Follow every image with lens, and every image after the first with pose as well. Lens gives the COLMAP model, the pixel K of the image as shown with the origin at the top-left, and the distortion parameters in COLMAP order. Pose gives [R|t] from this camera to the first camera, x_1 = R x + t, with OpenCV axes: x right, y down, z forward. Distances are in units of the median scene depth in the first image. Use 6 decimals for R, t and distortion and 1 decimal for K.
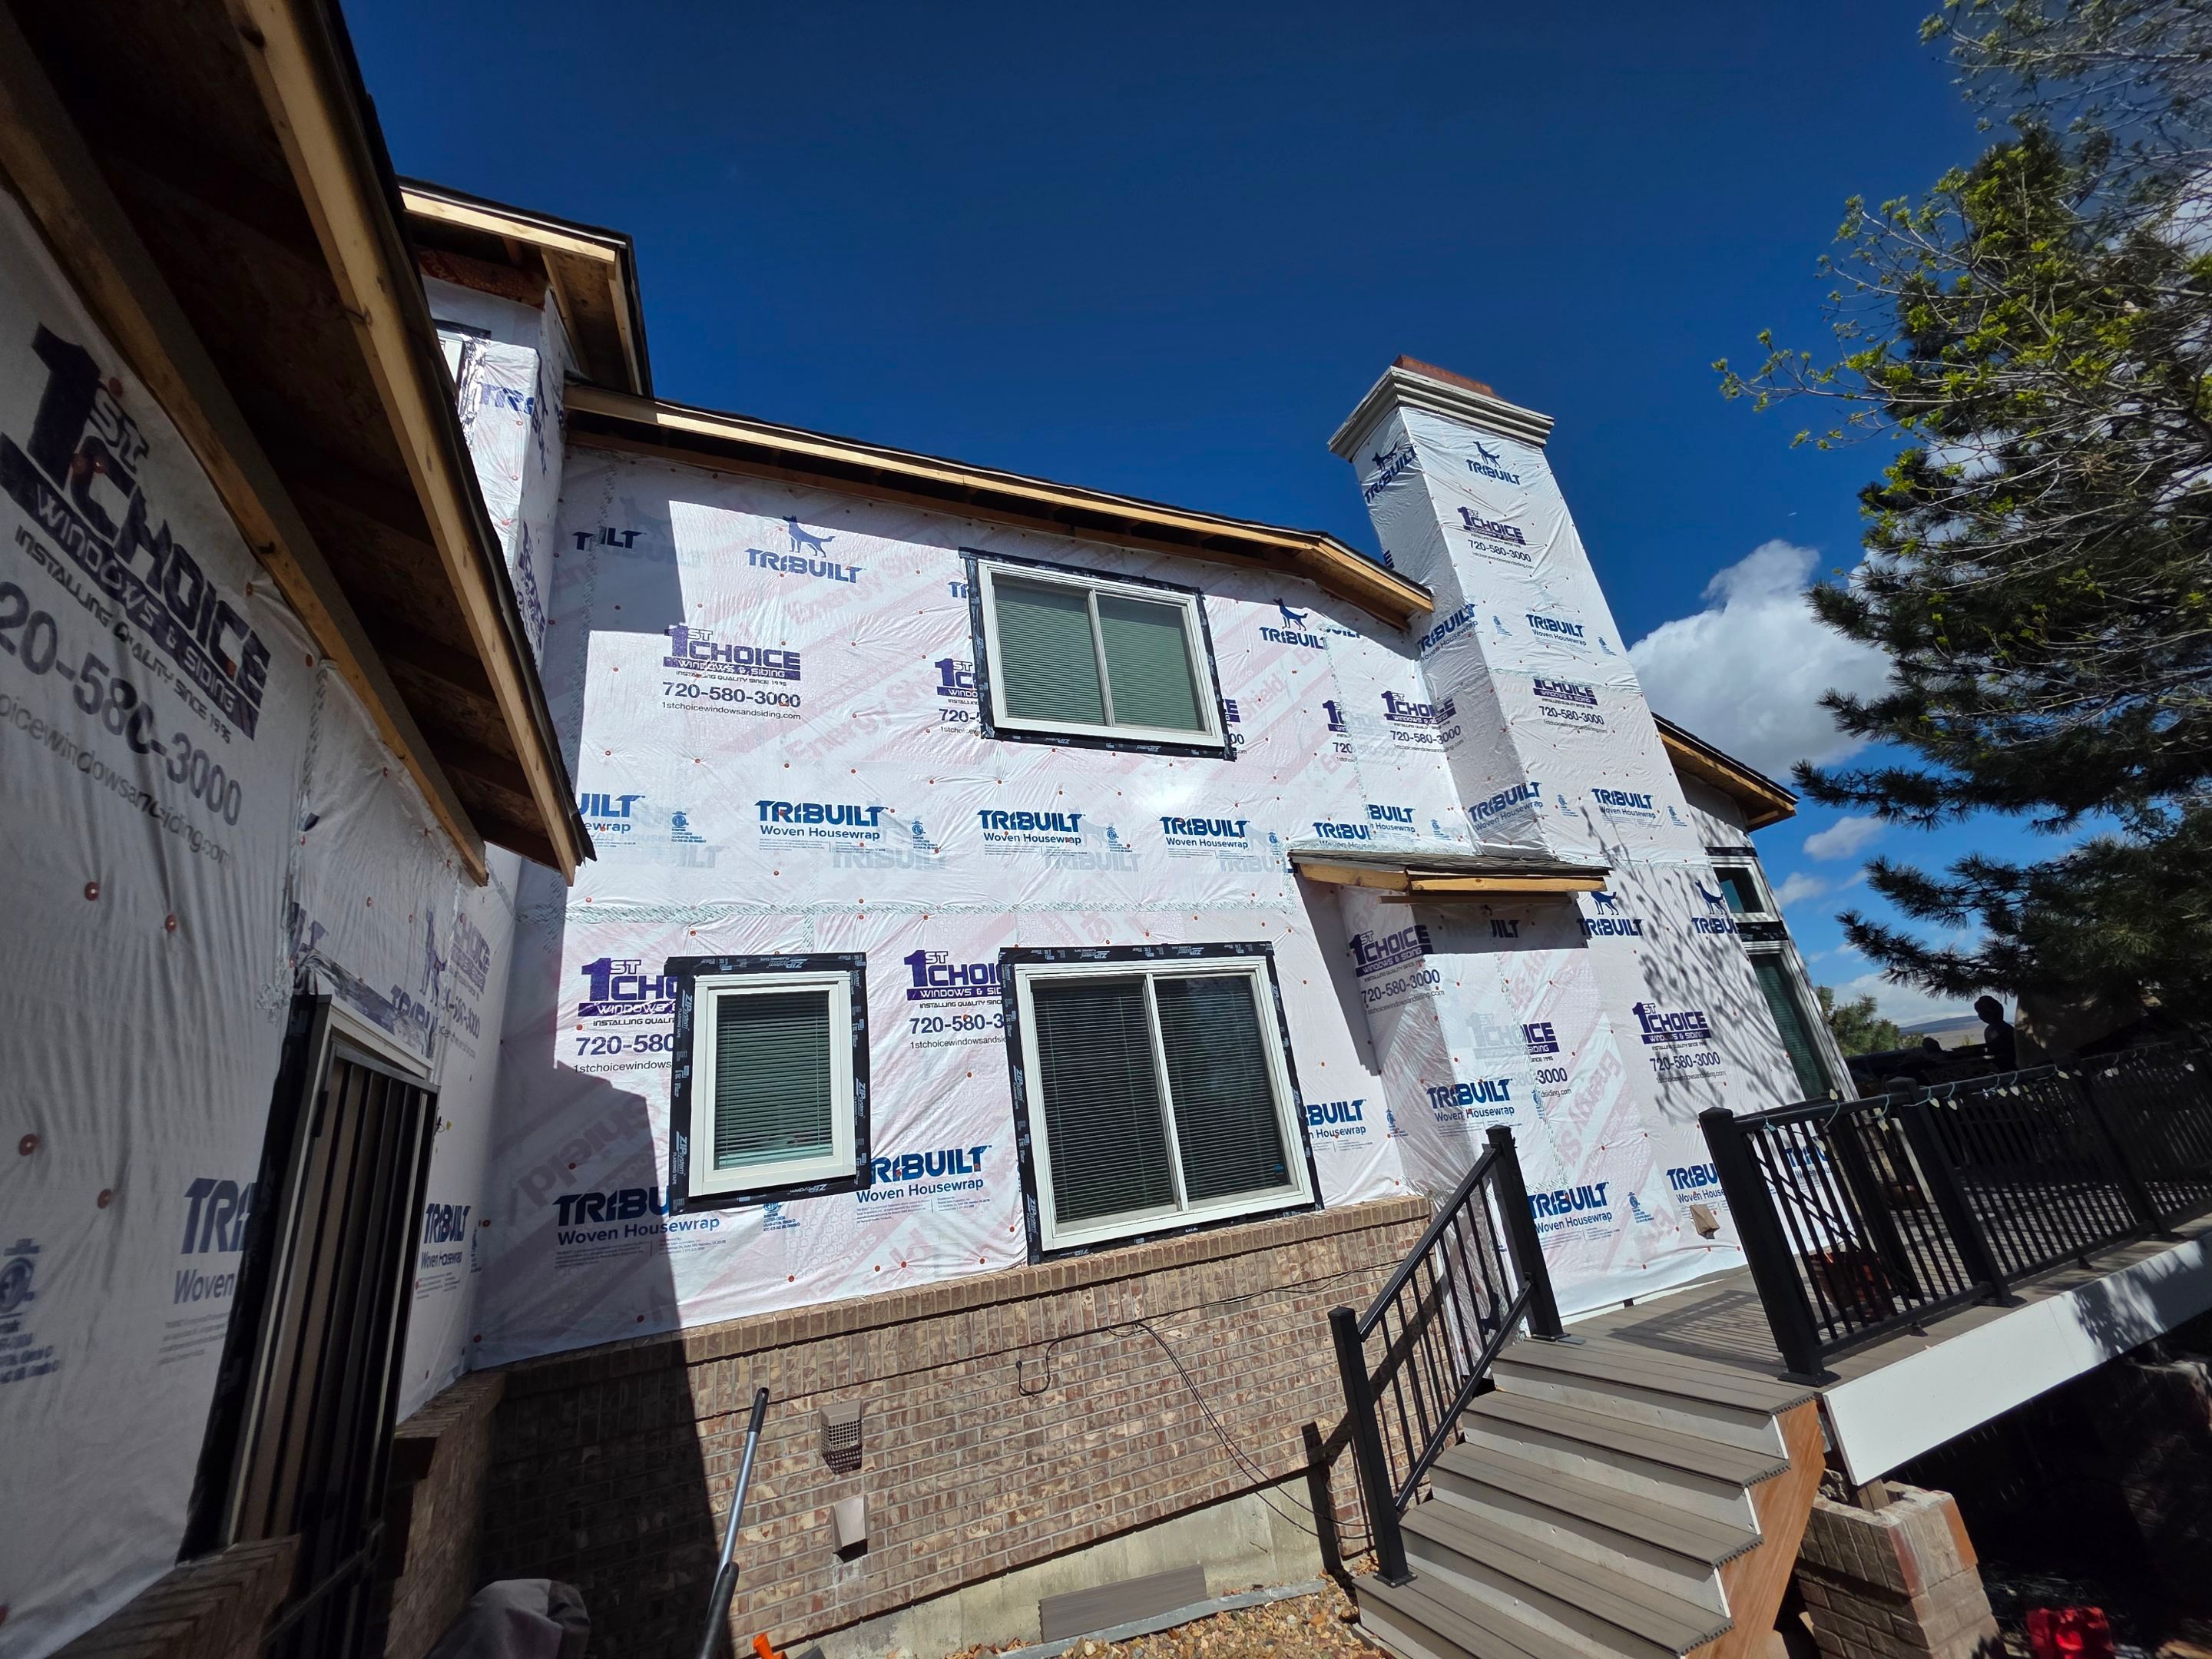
lens RADIAL K [[875.7, 0, 1103.6], [0, 875.7, 842.1], [0, 0, 1]] dist [0.000913, -0.000090]
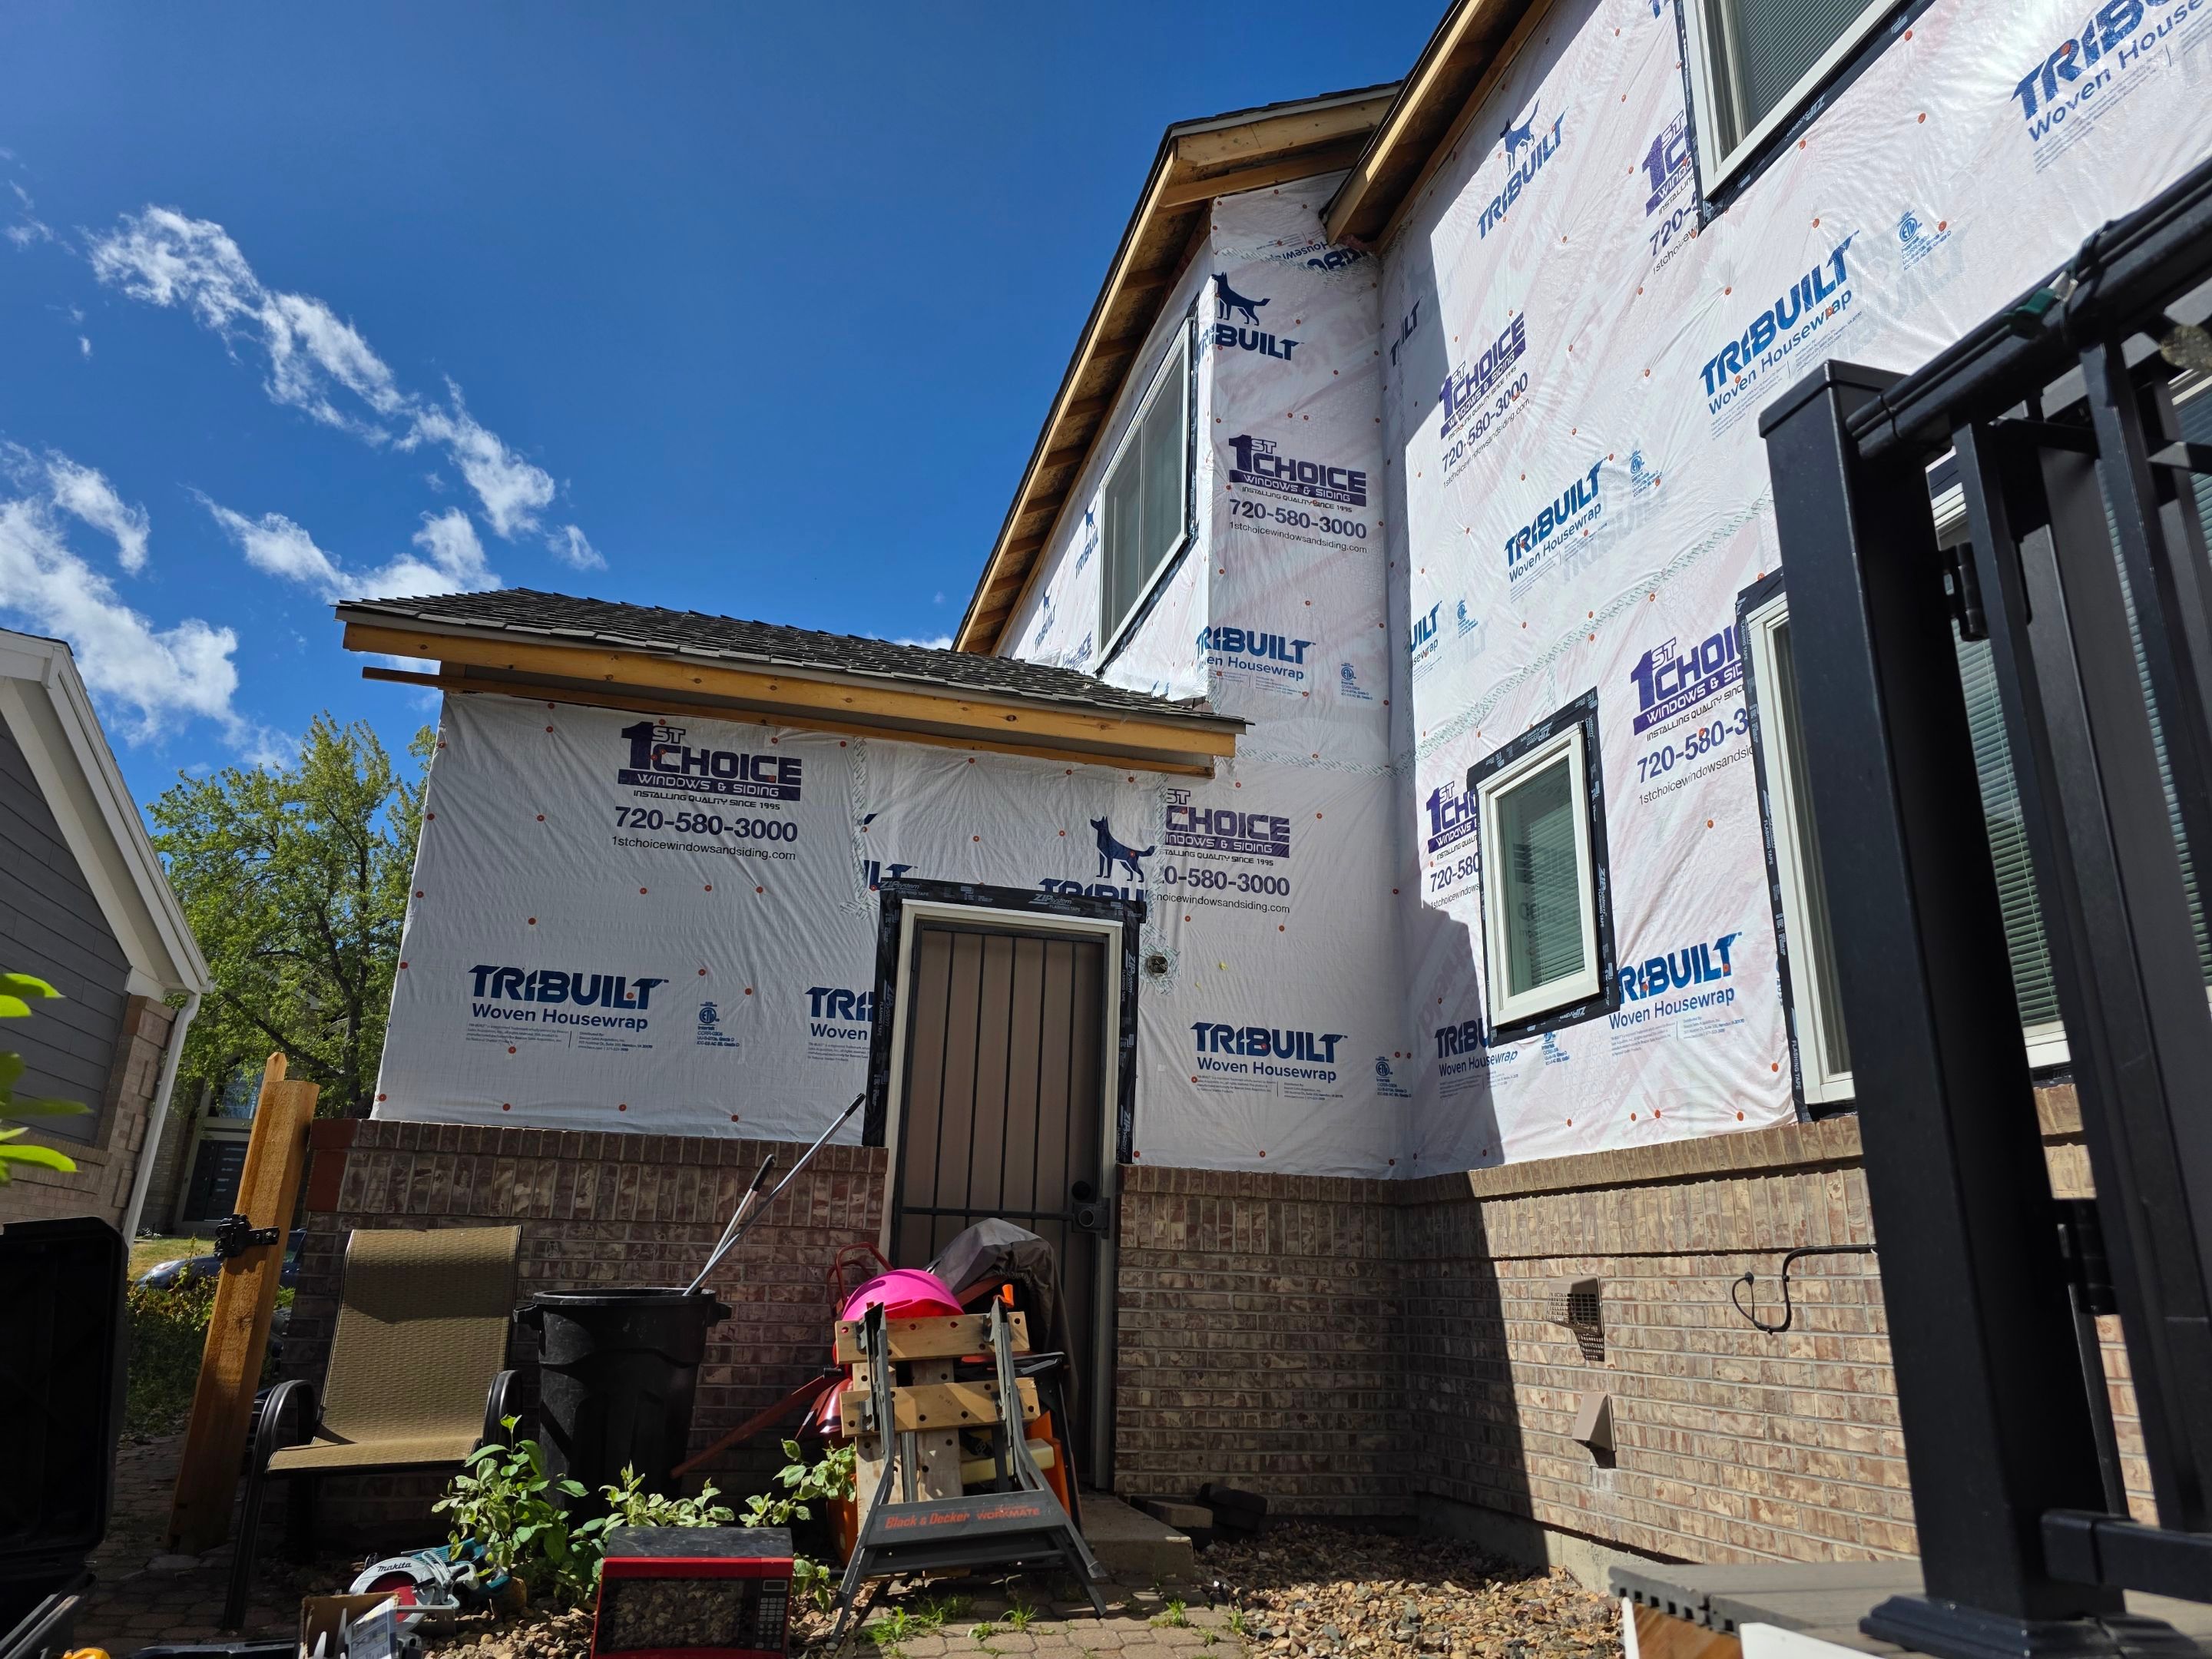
lens RADIAL K [[1421.6, 0, 1106.3], [0, 1421.6, 826.5], [0, 0, 1]] dist [0.004989, -0.001715]
pose [[-0.125585, -0.184348, -0.974805, 0.916357], [0.327905, 0.919648, -0.216162, 0.375435], [0.936326, -0.346790, -0.055046, 0.738462]]
